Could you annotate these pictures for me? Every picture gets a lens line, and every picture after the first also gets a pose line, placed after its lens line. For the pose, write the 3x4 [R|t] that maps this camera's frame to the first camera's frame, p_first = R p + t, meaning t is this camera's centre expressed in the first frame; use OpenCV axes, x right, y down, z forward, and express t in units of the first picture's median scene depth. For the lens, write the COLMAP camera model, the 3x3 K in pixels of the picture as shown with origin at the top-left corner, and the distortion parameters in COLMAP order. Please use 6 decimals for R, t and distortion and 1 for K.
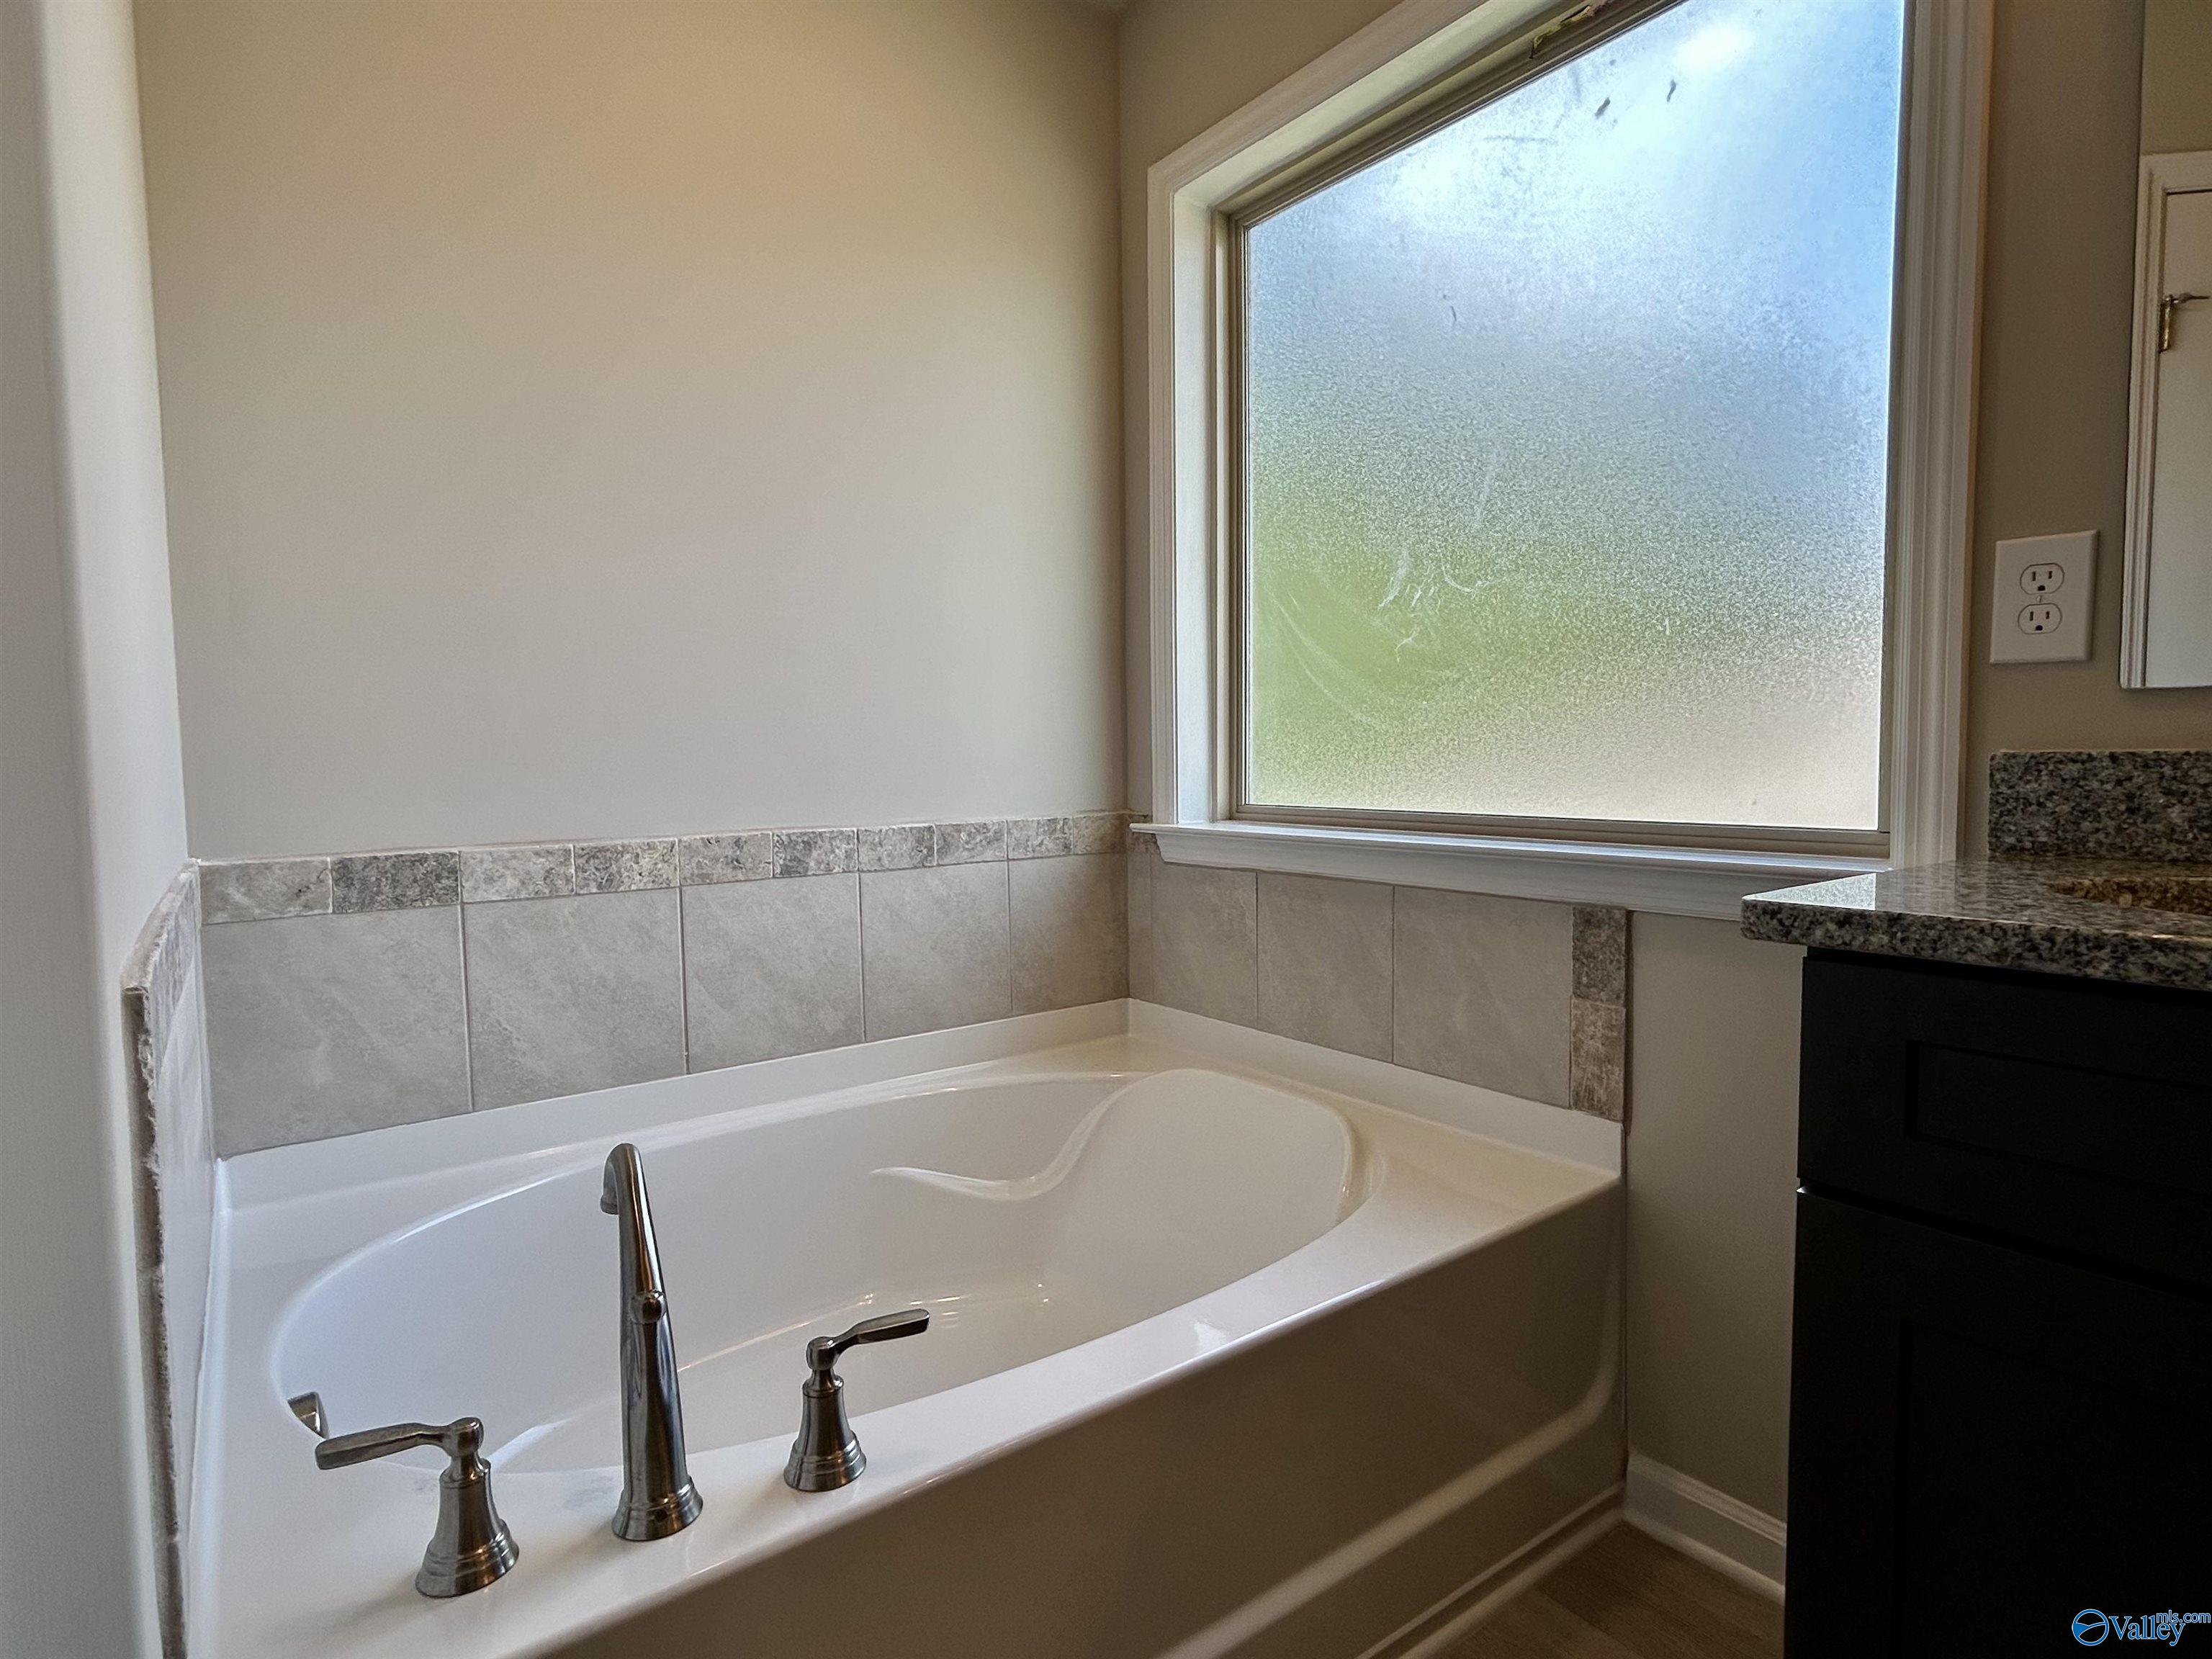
lens RADIAL K [[1166.3, 0, 1118.7], [0, 1166.3, 810.2], [0, 0, 1]] dist [0.003360, -0.000486]
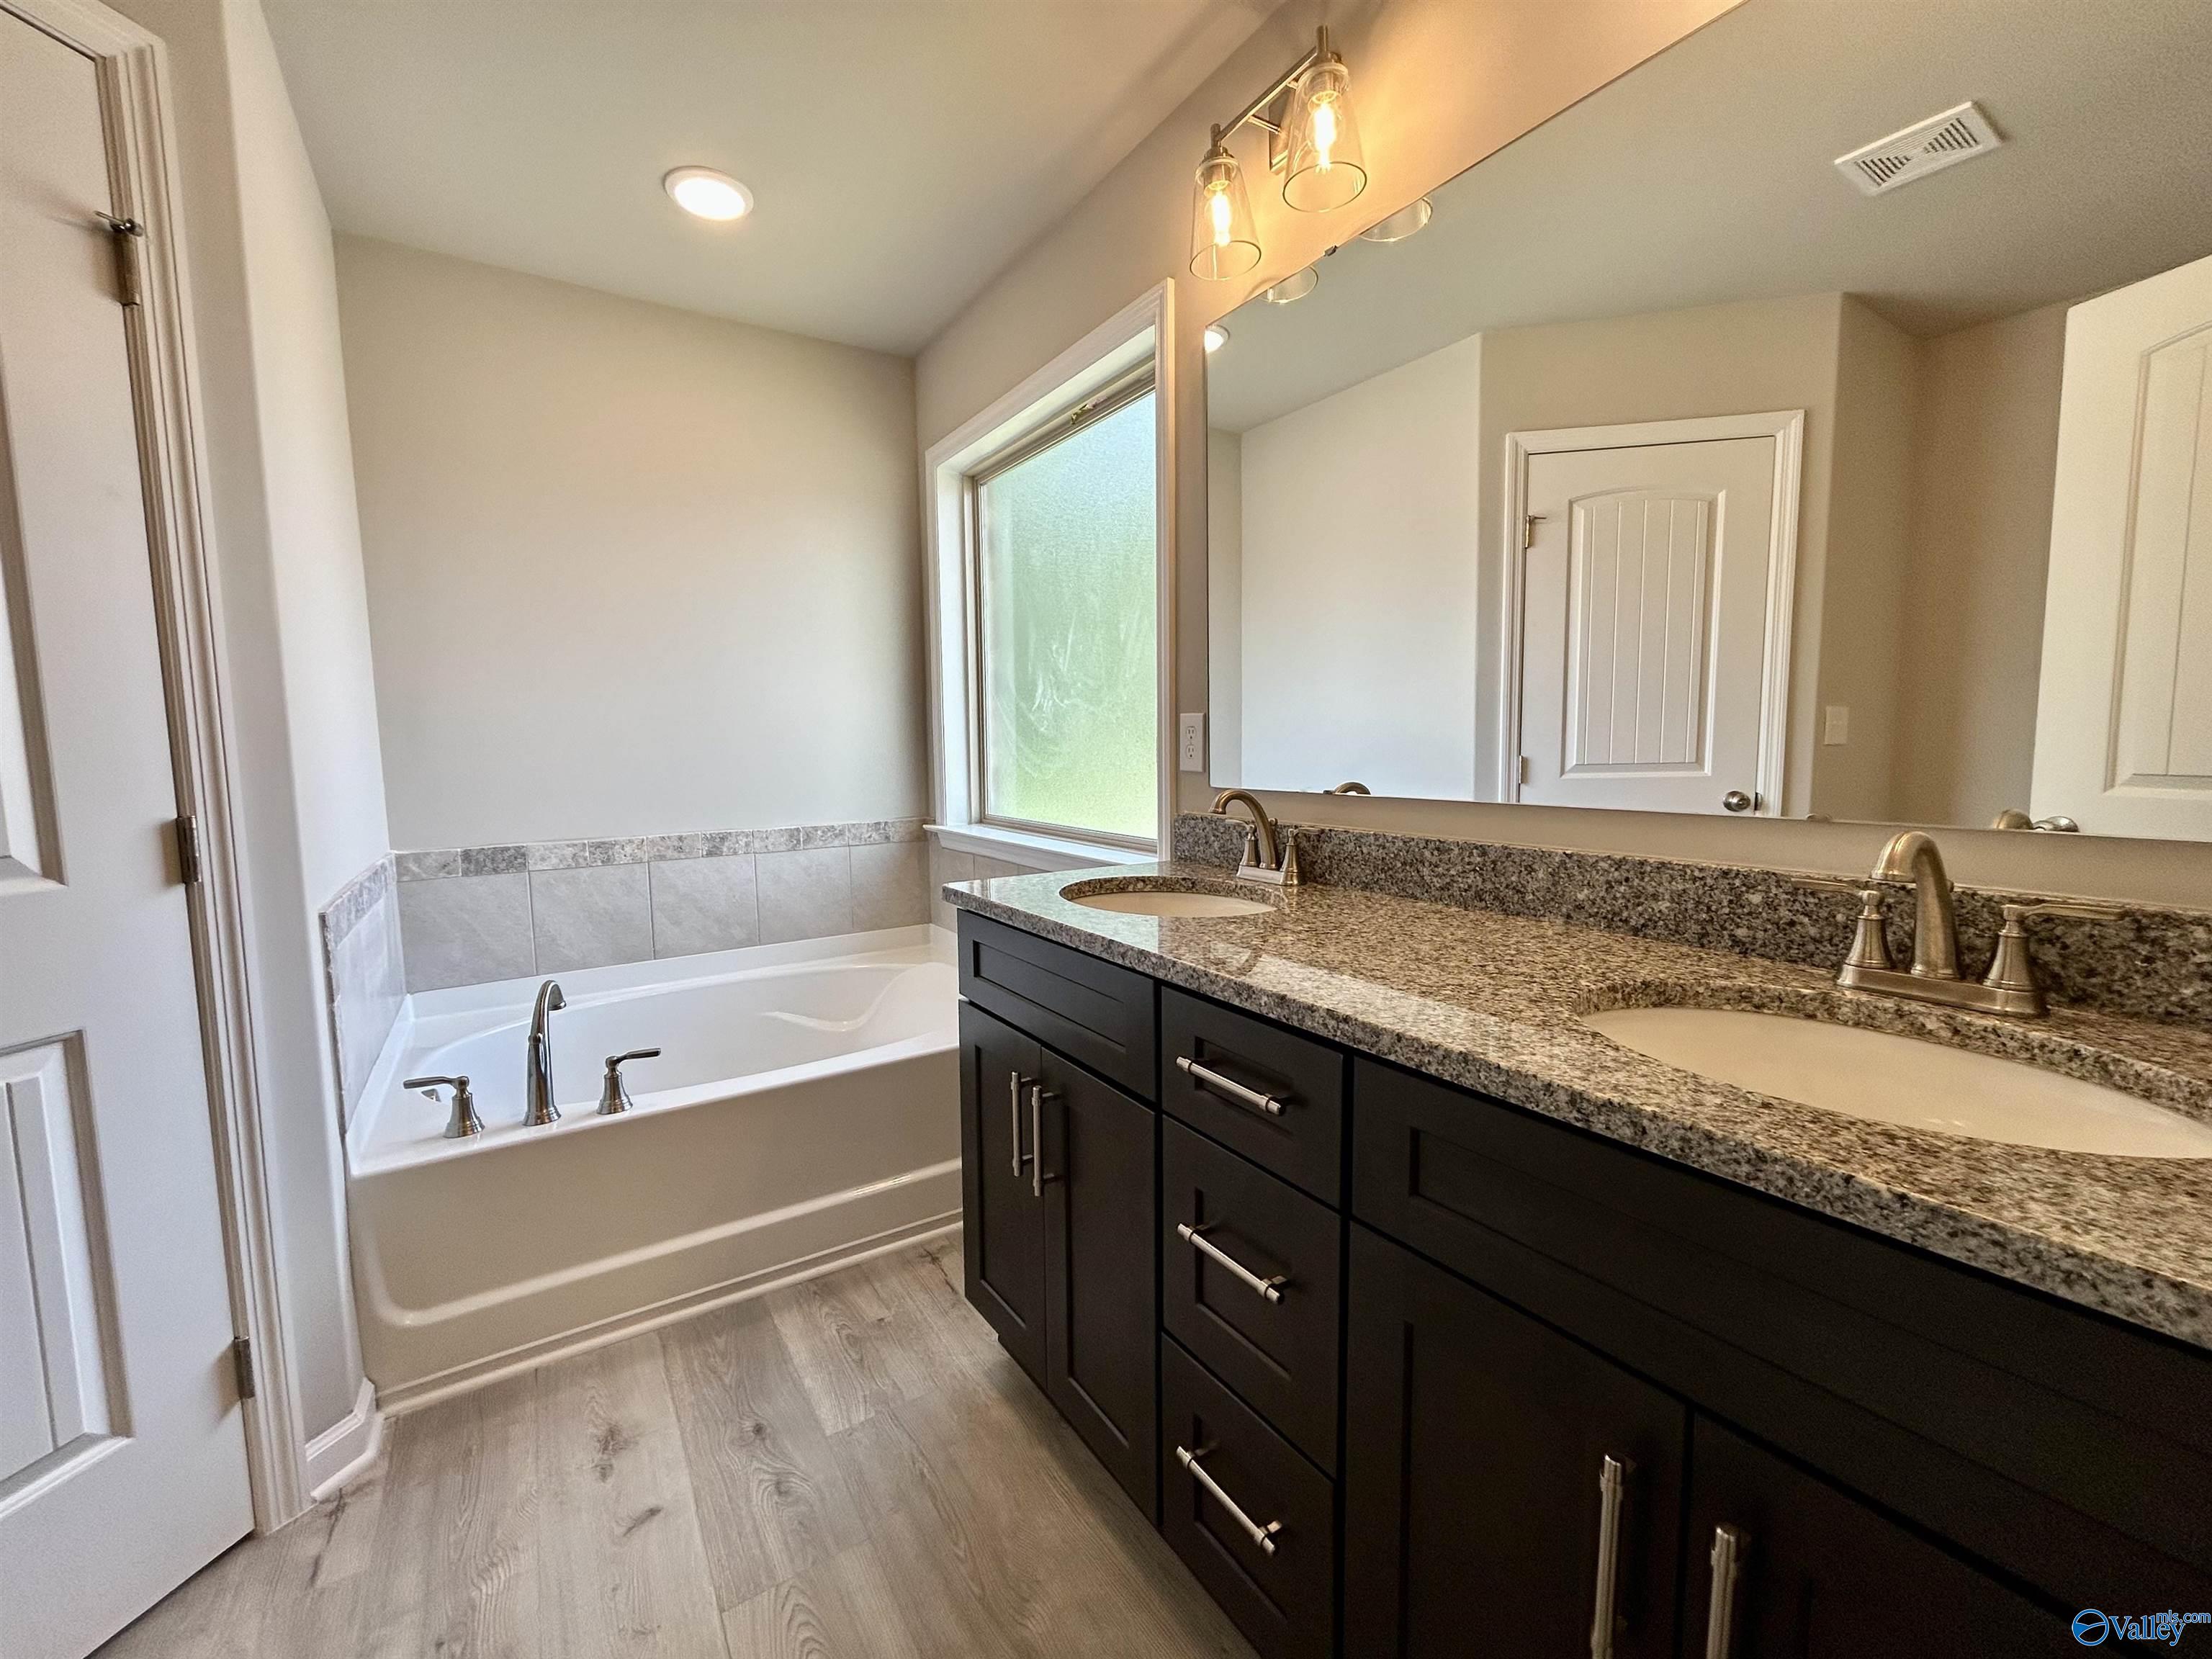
lens RADIAL K [[891.4, 0, 1108.8], [0, 891.4, 821.6], [0, 0, 1]] dist [0.002939, 0.000625]
pose [[0.998538, 0.005744, -0.053741, 0.464178], [-0.003386, 0.999032, 0.043866, -0.068391], [0.053940, -0.043620, 0.997591, -0.420636]]
